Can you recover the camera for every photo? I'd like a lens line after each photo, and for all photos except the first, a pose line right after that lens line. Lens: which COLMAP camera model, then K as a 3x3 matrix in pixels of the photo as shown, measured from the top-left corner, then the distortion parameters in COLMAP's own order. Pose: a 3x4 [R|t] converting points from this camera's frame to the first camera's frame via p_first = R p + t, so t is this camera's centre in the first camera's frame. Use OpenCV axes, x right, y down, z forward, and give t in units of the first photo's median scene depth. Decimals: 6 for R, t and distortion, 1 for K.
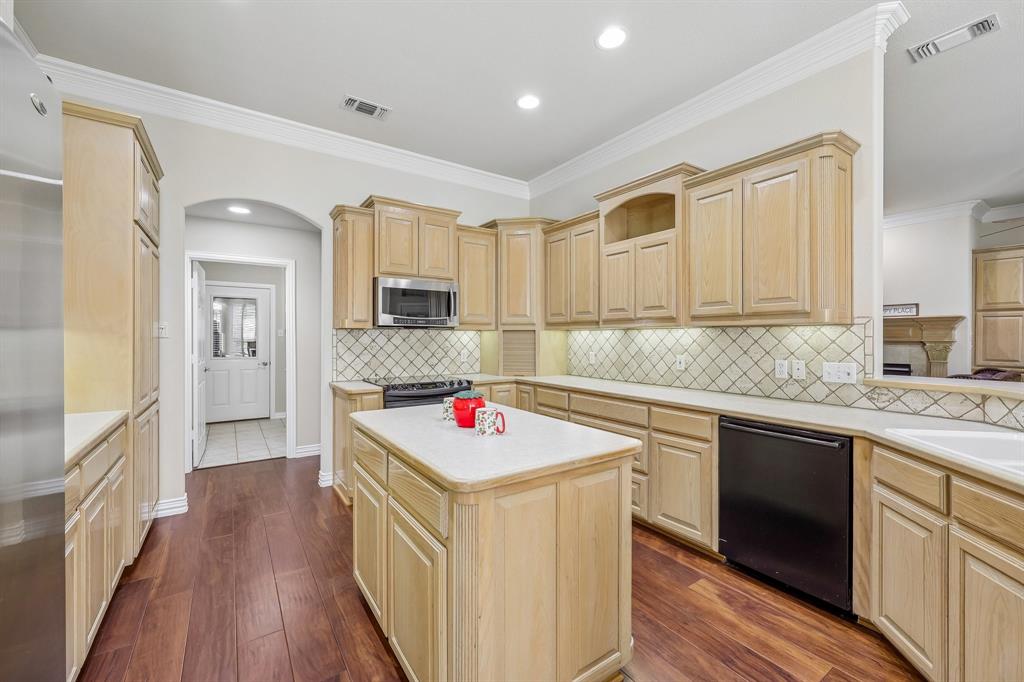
lens RADIAL K [[421.7, 0, 508.9], [0, 421.7, 335.8], [0, 0, 1]] dist [-0.000973, 0.000021]
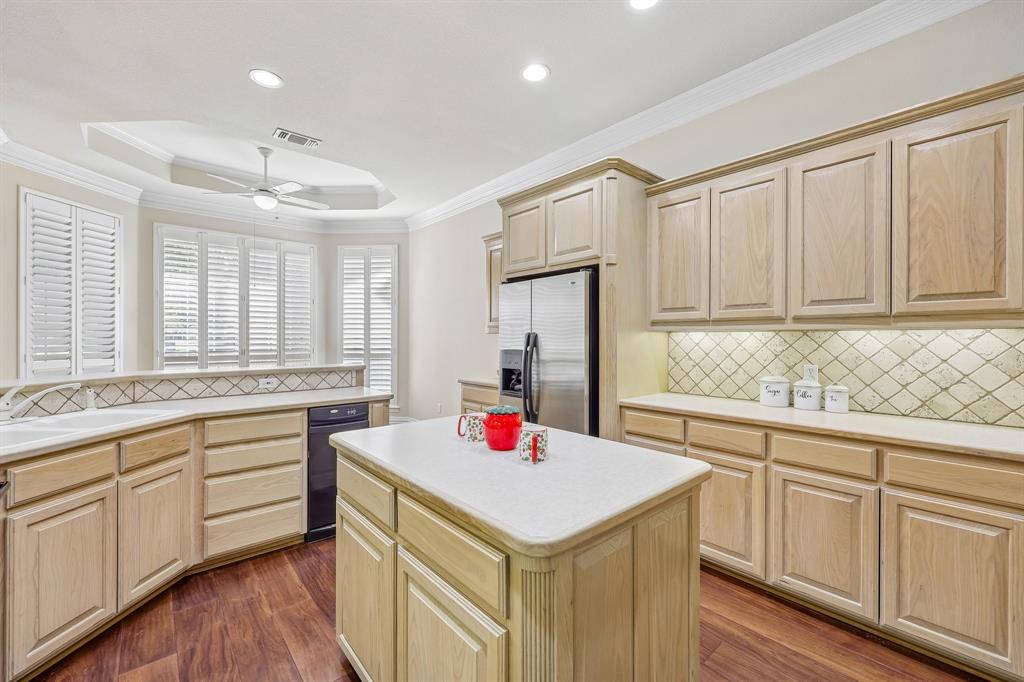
lens RADIAL K [[416.2, 0, 519.3], [0, 416.2, 340.0], [0, 0, 1]] dist [-0.000432, -0.000108]
pose [[0.992820, 0.002548, 0.119594, -0.207395], [-0.002874, 0.999993, 0.002558, 0.000373], [-0.119586, -0.002883, 0.992820, 0.296714]]
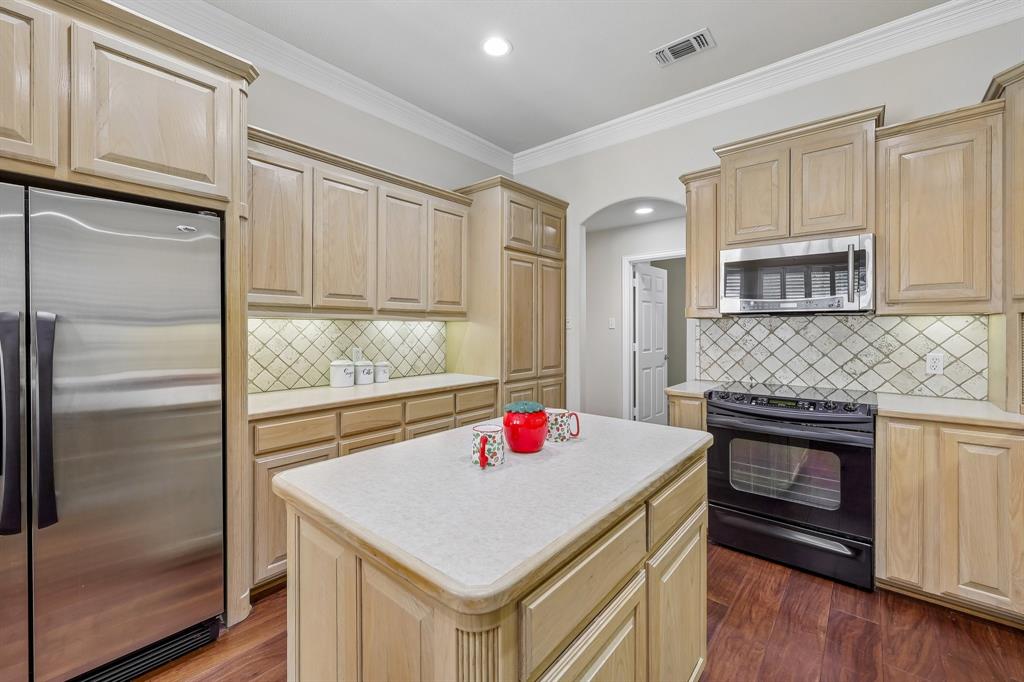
lens RADIAL K [[416.8, 0, 511.2], [0, 416.8, 329.0], [0, 0, 1]] dist [0.000910, -0.000093]
pose [[-0.254817, -0.001225, 0.966988, -0.533307], [0.001584, 0.999997, 0.001684, 0.002281], [-0.966988, 0.001961, -0.254815, 0.824506]]
